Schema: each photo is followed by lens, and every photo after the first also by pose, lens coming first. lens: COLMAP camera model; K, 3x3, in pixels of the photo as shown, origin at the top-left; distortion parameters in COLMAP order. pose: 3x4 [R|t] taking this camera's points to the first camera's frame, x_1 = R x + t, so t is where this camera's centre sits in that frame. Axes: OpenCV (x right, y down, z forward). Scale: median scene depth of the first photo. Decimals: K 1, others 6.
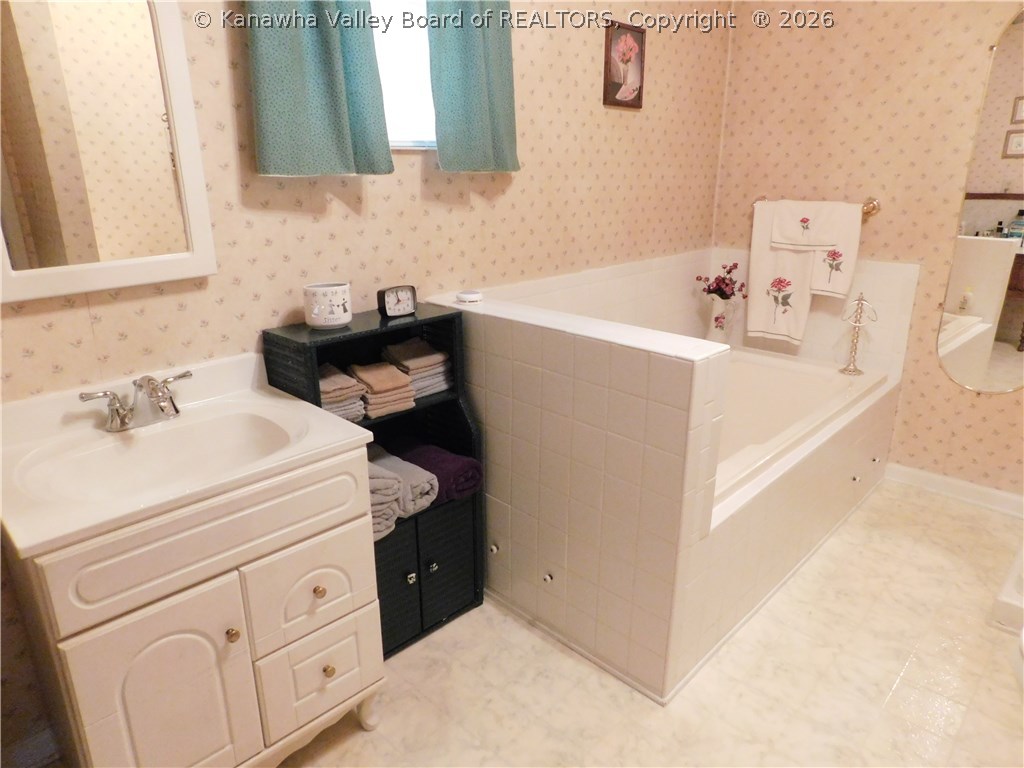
lens RADIAL K [[702.9, 0, 491.5], [0, 702.9, 398.4], [0, 0, 1]] dist [-0.078969, 0.080585]
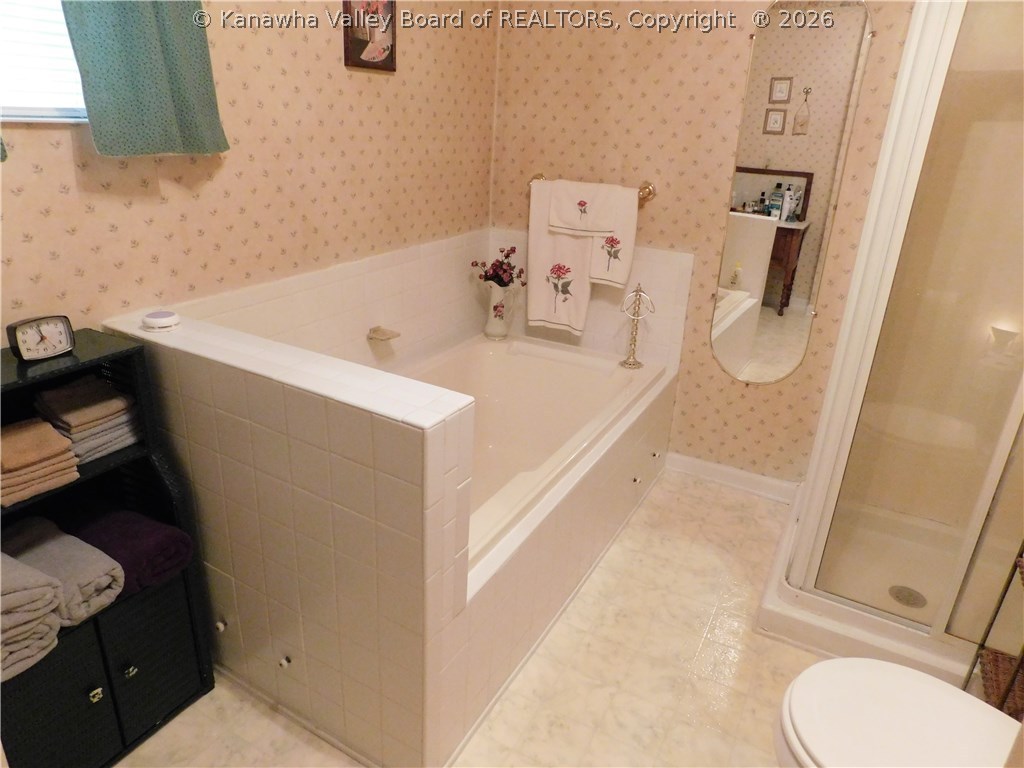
lens RADIAL K [[702.9, 0, 491.5], [0, 702.9, 398.4], [0, 0, 1]] dist [-0.078969, 0.080585]
pose [[0.965119, -0.050379, 0.256921, 0.097242], [0.031499, 0.996527, 0.077080, -0.086421], [-0.259912, -0.066298, 0.963354, 0.134487]]
